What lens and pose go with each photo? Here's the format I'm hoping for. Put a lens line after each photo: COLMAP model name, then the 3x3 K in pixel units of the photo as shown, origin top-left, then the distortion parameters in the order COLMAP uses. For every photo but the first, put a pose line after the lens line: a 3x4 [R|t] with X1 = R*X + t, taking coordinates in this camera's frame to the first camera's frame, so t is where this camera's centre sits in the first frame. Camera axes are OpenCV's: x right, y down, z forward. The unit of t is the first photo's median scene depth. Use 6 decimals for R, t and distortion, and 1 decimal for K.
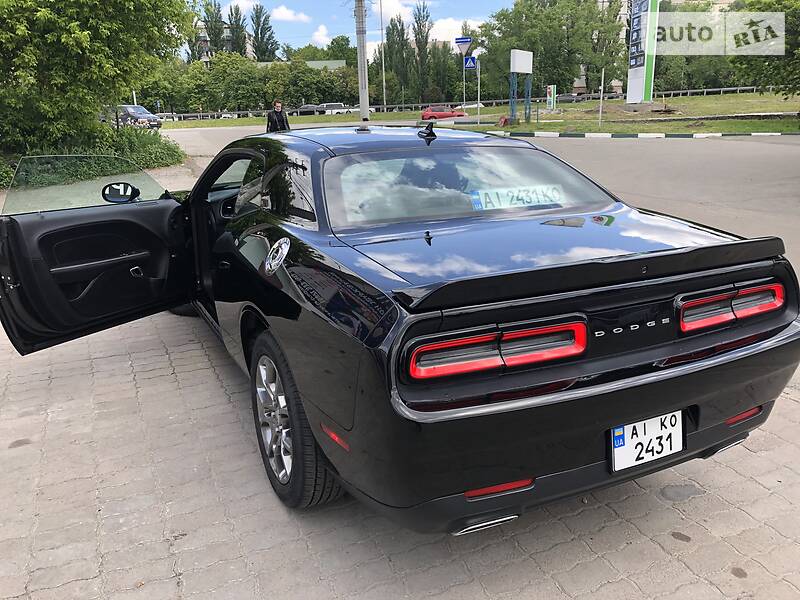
lens RADIAL K [[651.1, 0, 400.0], [0, 651.1, 300.0], [0, 0, 1]] dist [0.017561, -0.010259]
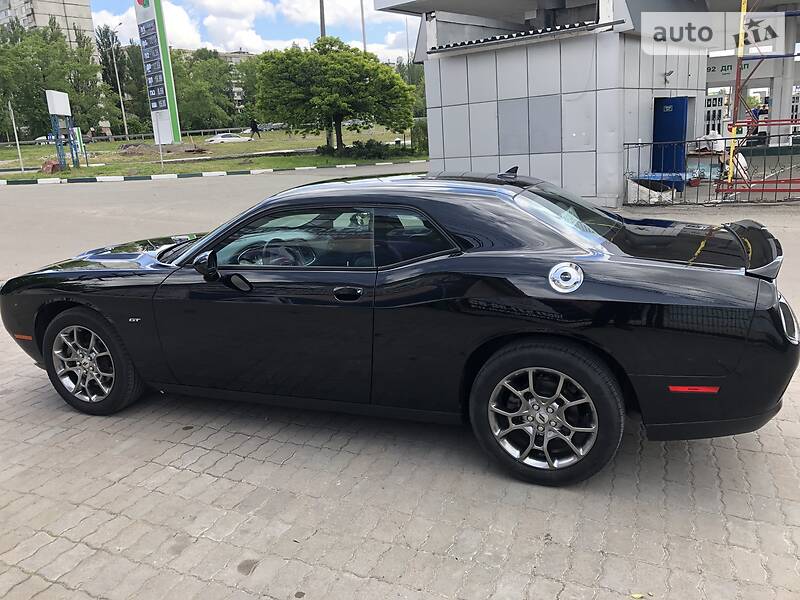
lens RADIAL K [[651.1, 0, 400.0], [0, 651.1, 300.0], [0, 0, 1]] dist [0.017561, -0.010259]
pose [[0.740944, -0.181214, 0.646655, -0.103281], [0.218029, 0.975657, 0.023591, -0.010081], [-0.635189, 0.123510, 0.762417, 0.022993]]
